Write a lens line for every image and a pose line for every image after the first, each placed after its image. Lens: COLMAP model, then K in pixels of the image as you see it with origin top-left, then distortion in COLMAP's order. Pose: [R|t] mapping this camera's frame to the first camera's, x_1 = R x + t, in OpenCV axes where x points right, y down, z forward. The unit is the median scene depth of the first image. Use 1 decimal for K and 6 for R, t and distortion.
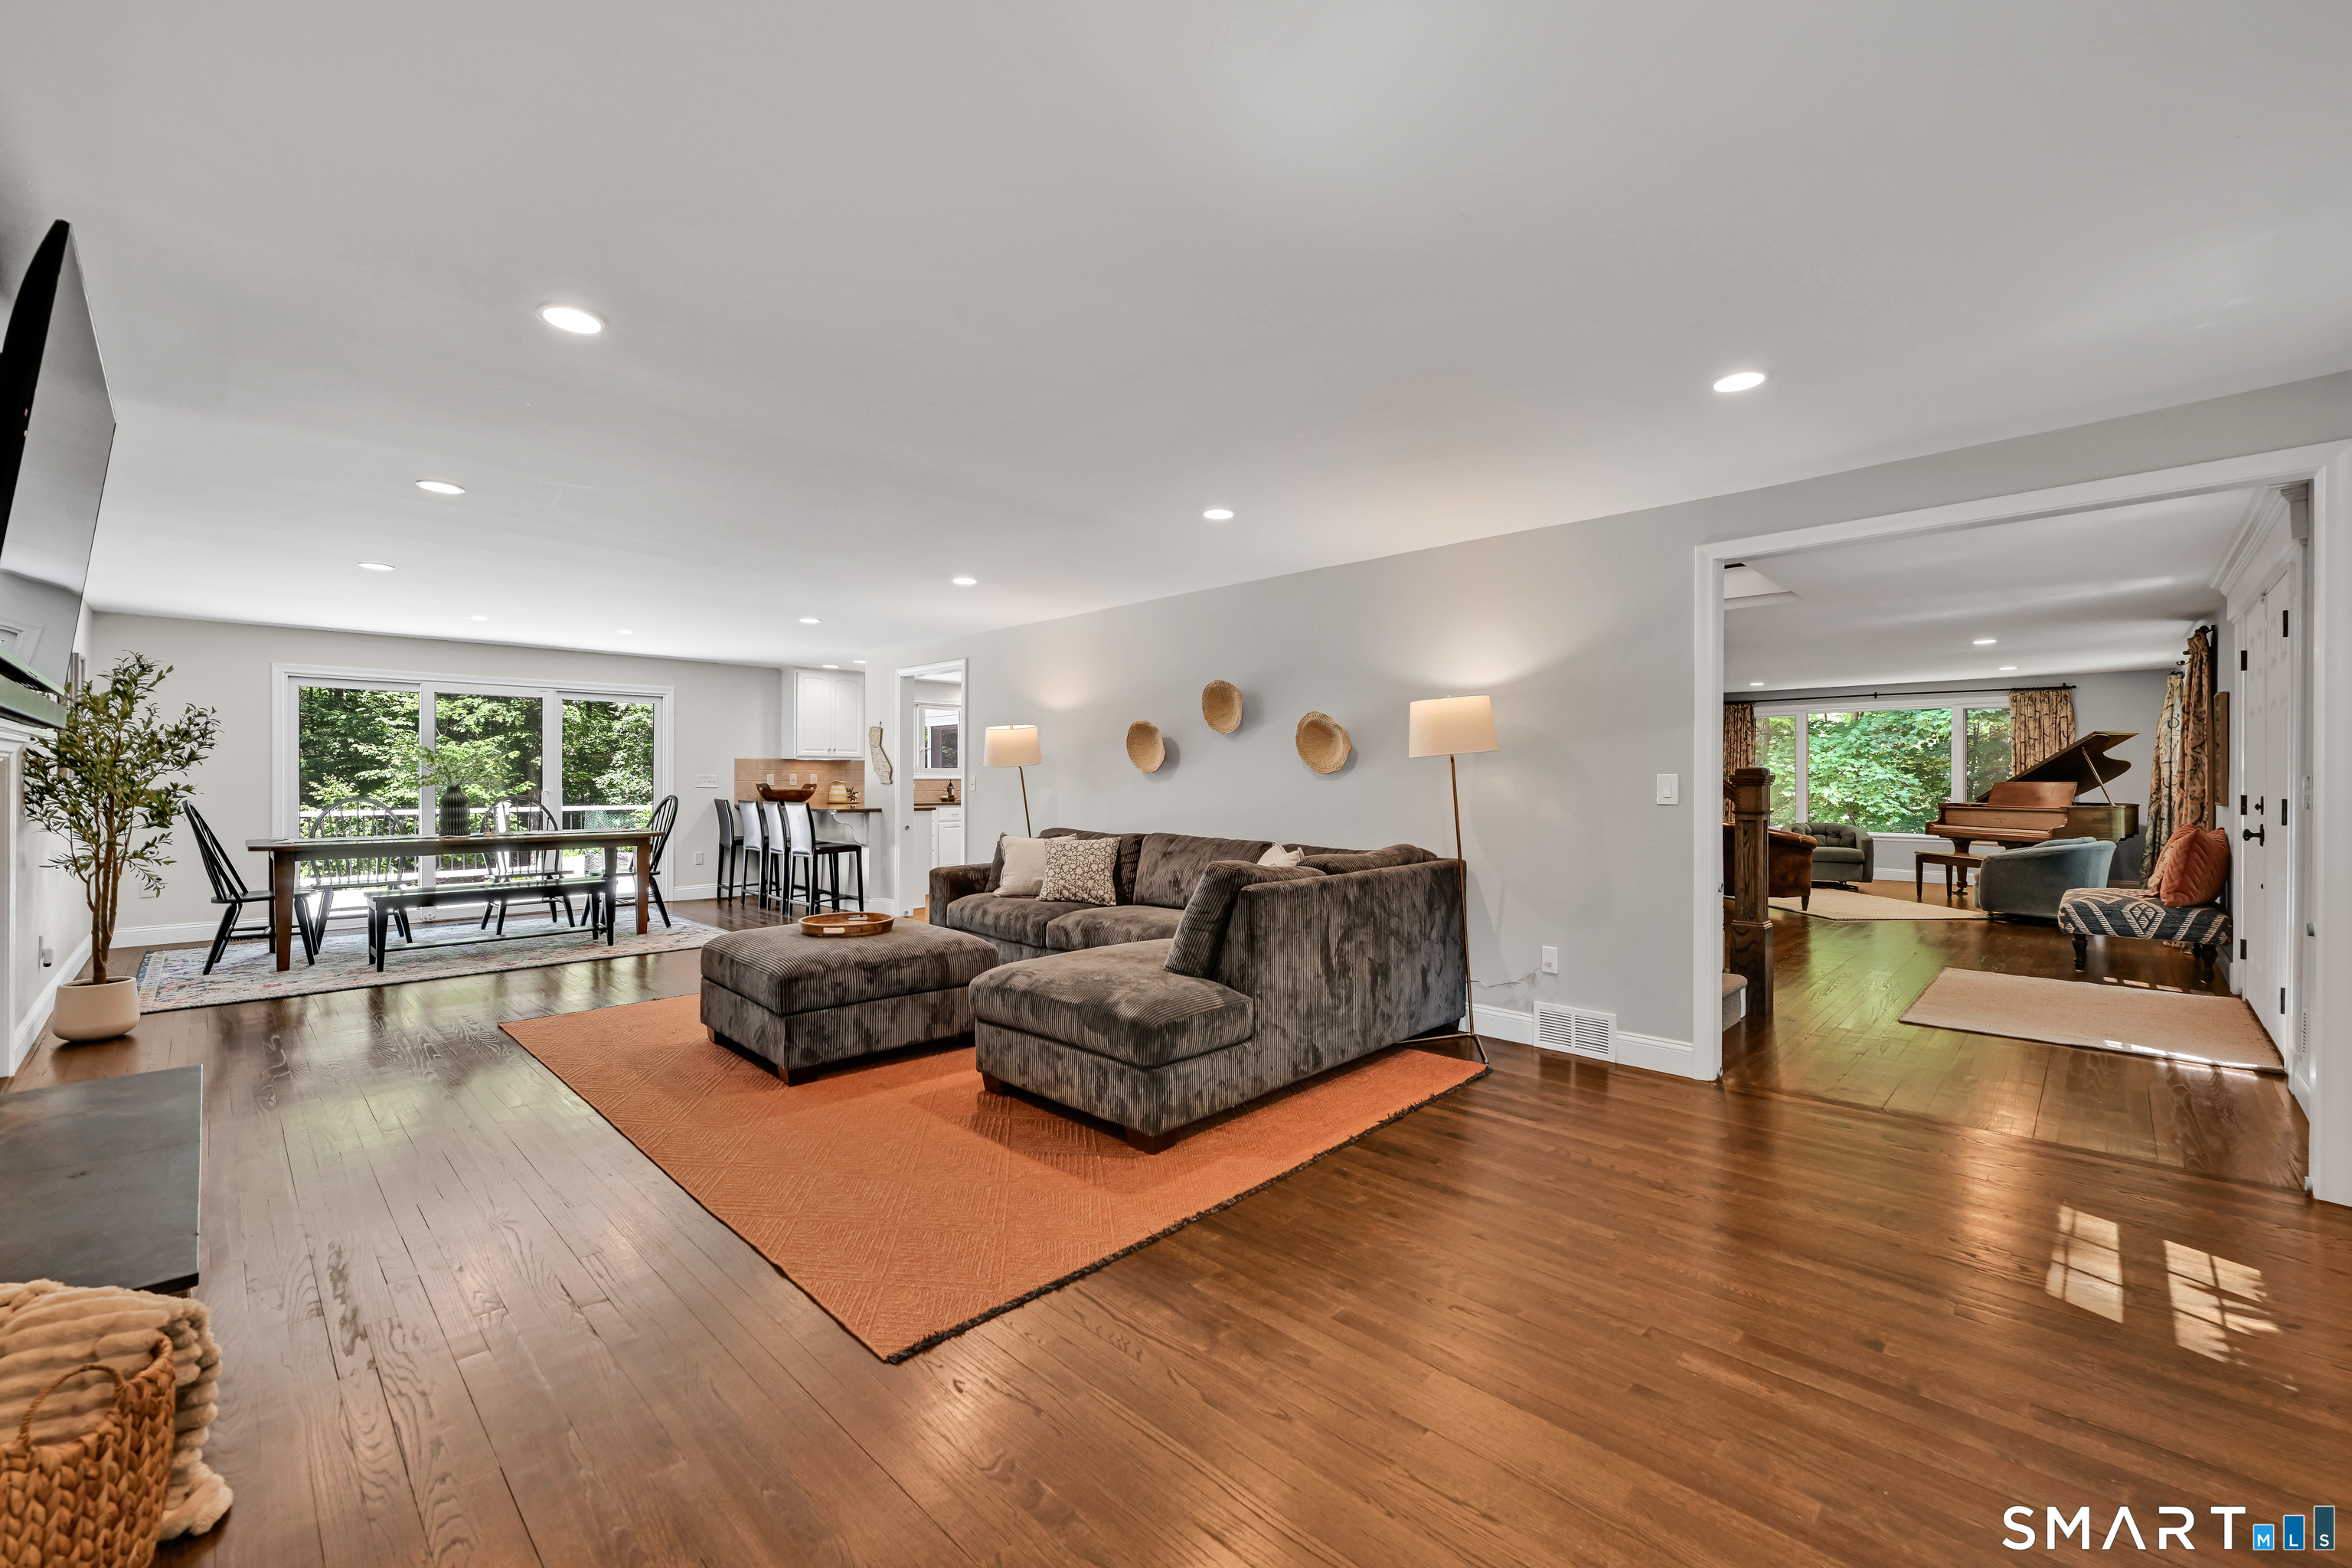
lens RADIAL K [[934.8, 0, 1184.8], [0, 934.8, 787.2], [0, 0, 1]] dist [-0.000203, 0.000066]
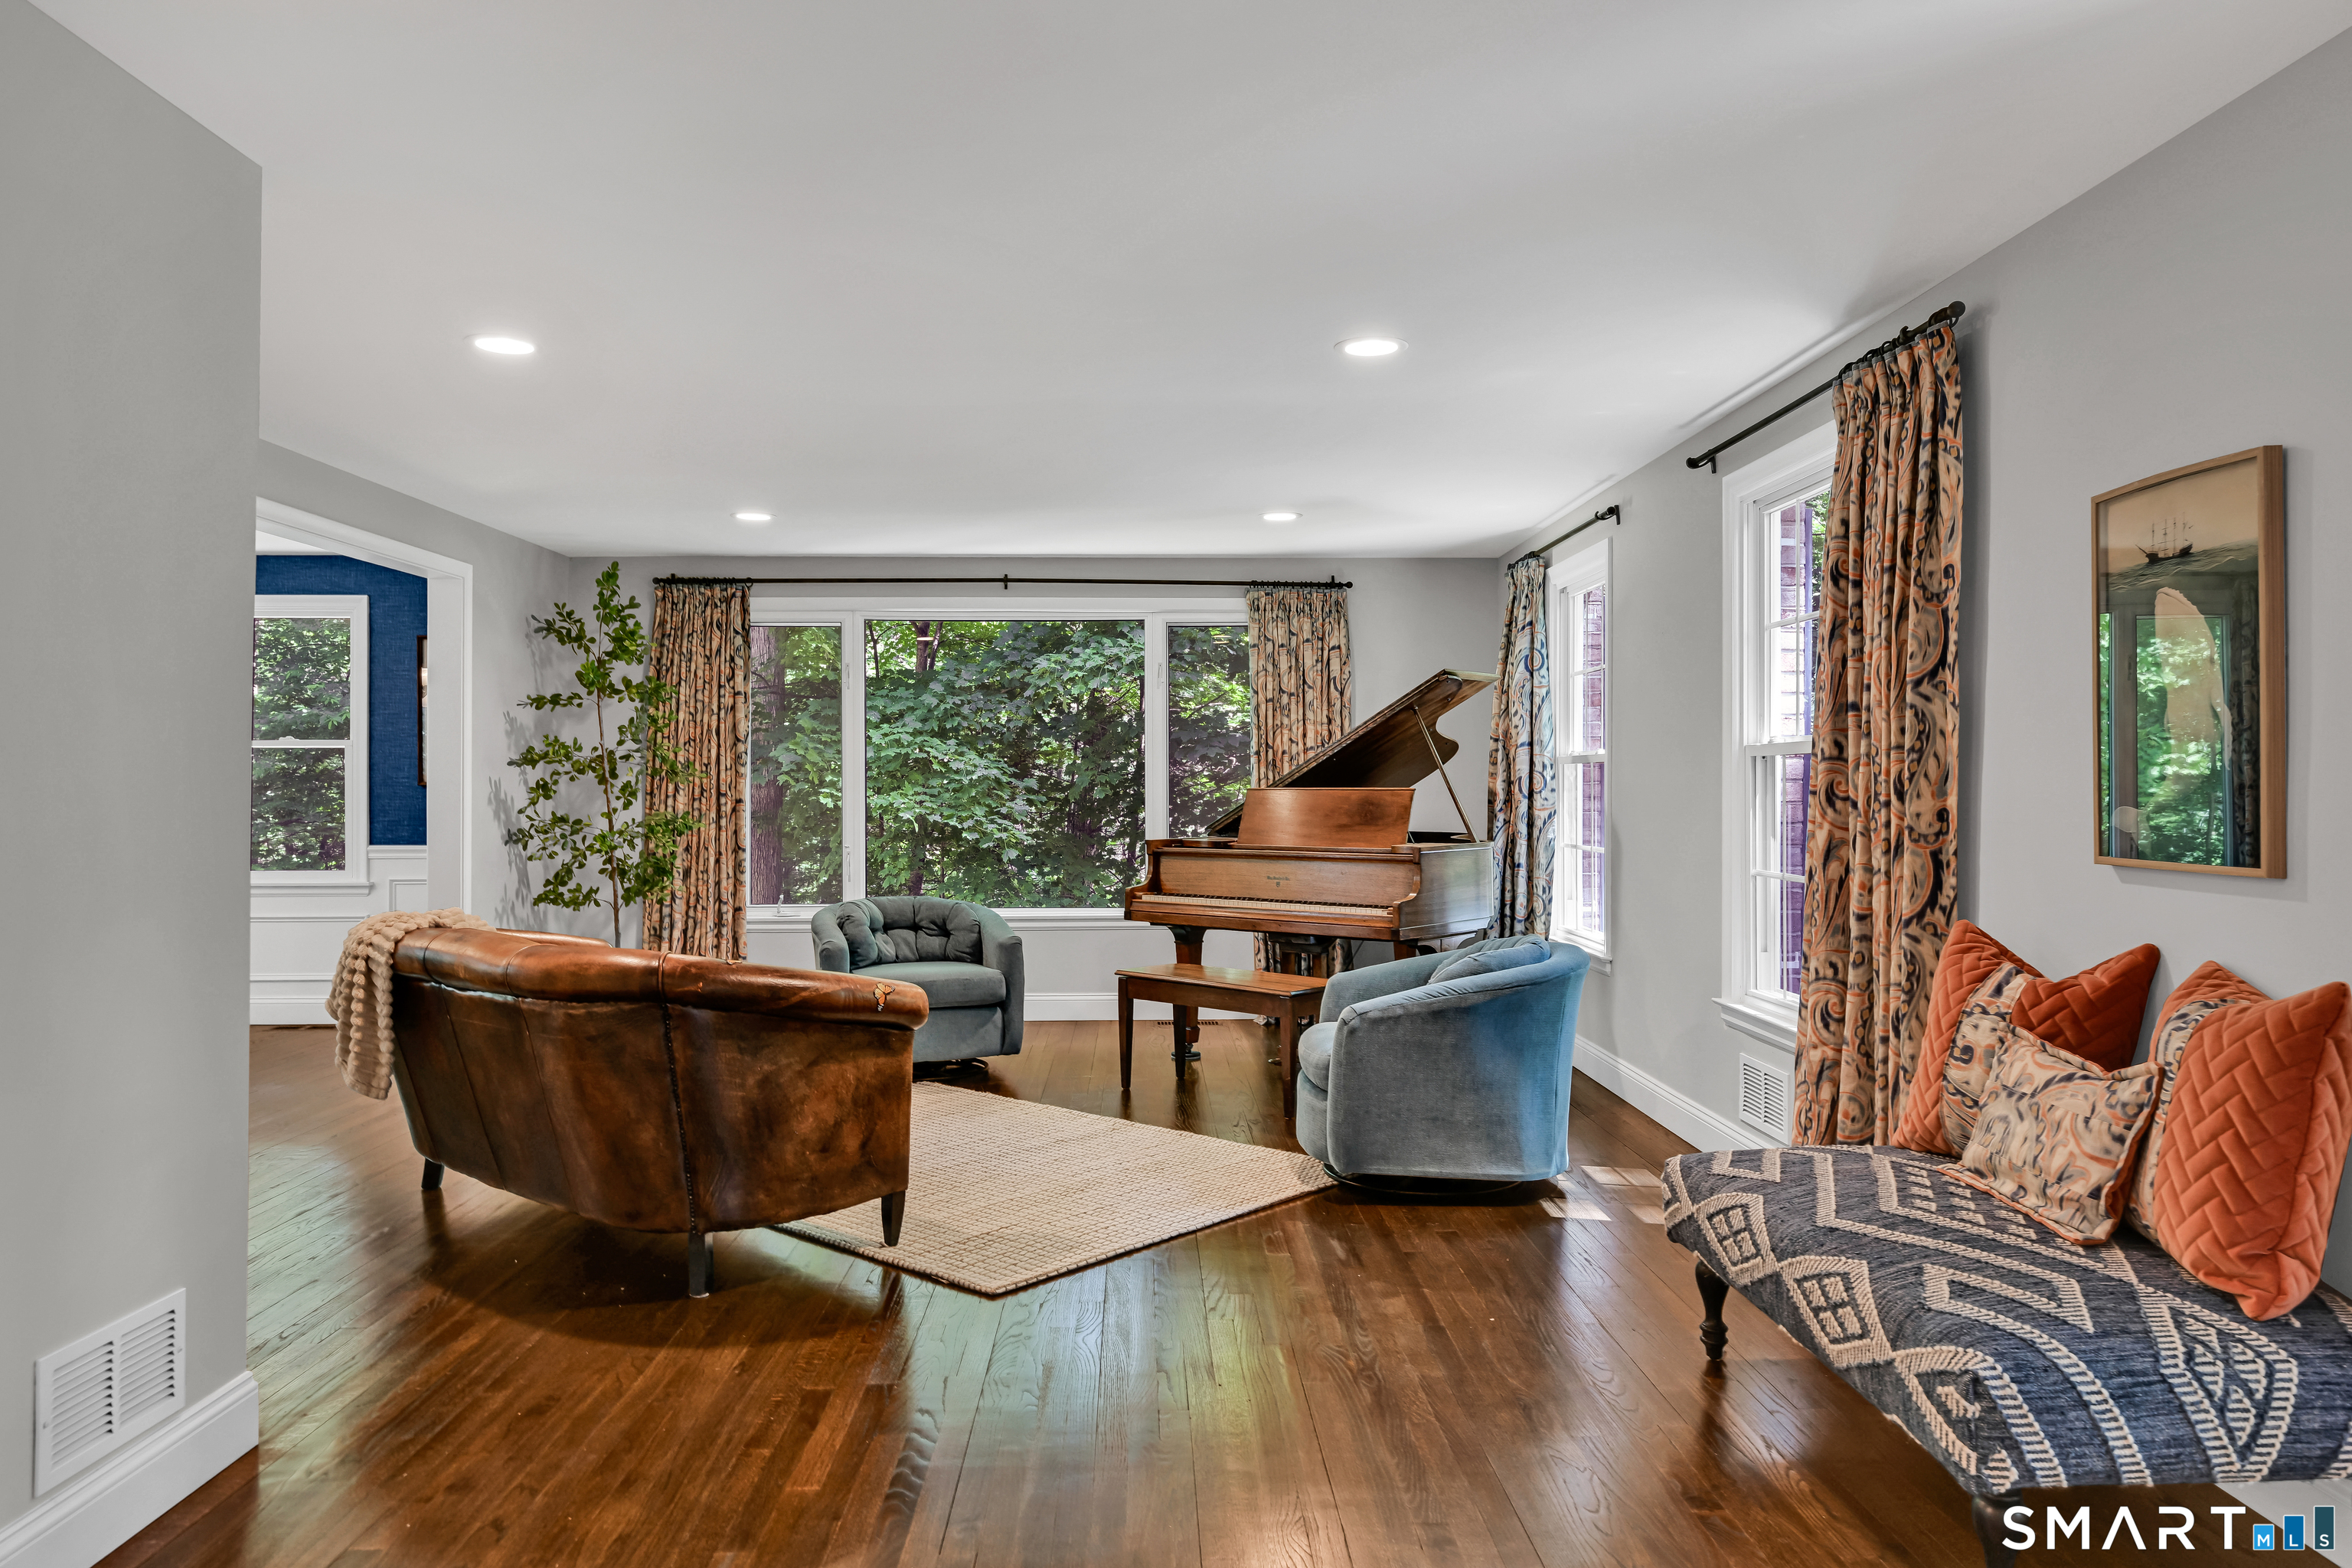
lens RADIAL K [[1626.1, 0, 1176.0], [0, 1626.1, 784.0], [0, 0, 1]] dist [-0.001351, -0.000670]
pose [[0.700590, -0.000764, 0.713563, 0.307570], [0.006665, 0.999963, -0.005473, -0.003448], [-0.713533, 0.008590, 0.700569, 0.489553]]
